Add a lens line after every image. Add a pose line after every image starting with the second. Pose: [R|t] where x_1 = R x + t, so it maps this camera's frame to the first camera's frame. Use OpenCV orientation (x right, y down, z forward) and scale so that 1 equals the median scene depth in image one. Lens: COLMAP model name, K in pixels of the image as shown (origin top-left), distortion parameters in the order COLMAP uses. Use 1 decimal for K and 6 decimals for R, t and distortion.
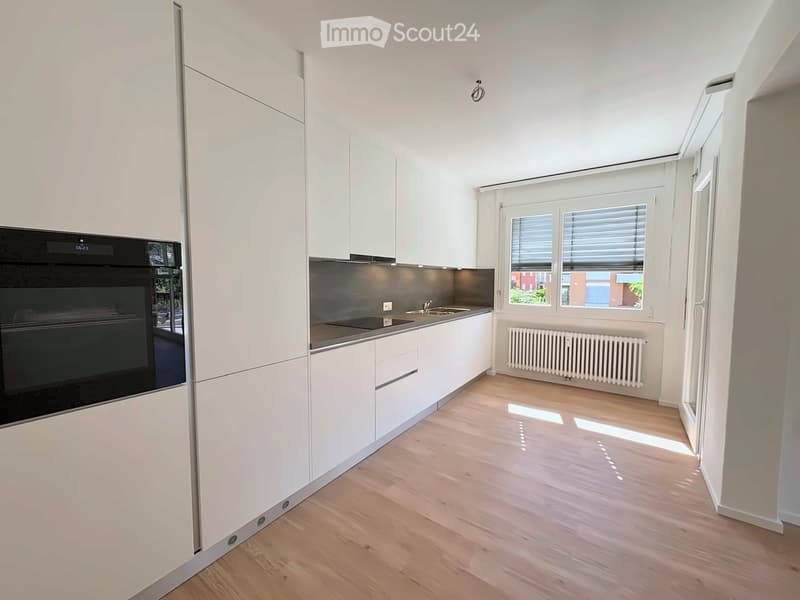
lens RADIAL K [[320.1, 0, 403.4], [0, 320.1, 300.3], [0, 0, 1]] dist [0.002786, 0.000028]
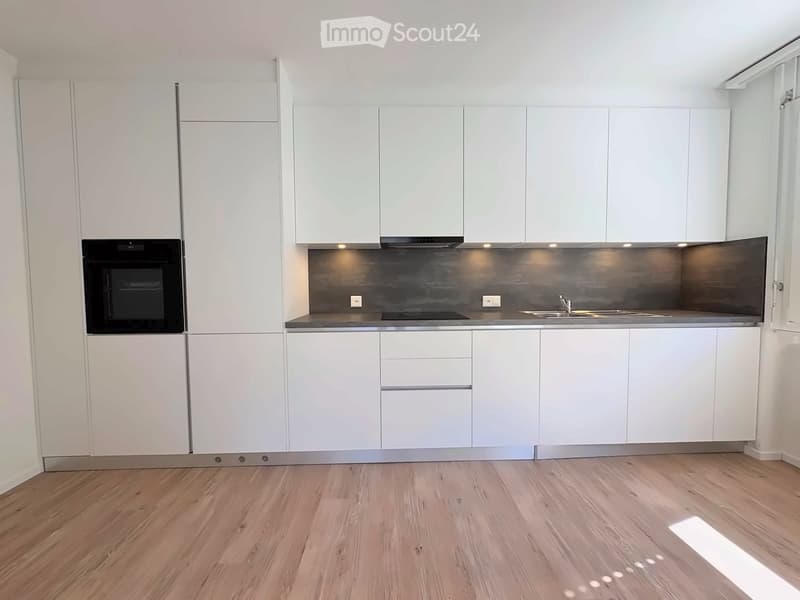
lens RADIAL K [[320.1, 0, 398.8], [0, 320.1, 300.1], [0, 0, 1]] dist [0.002786, 0.000028]
pose [[0.597739, 0.030442, -0.801112, 0.504727], [-0.041911, 0.999099, 0.006694, 0.023423], [0.800594, 0.029574, 0.598477, 0.410728]]
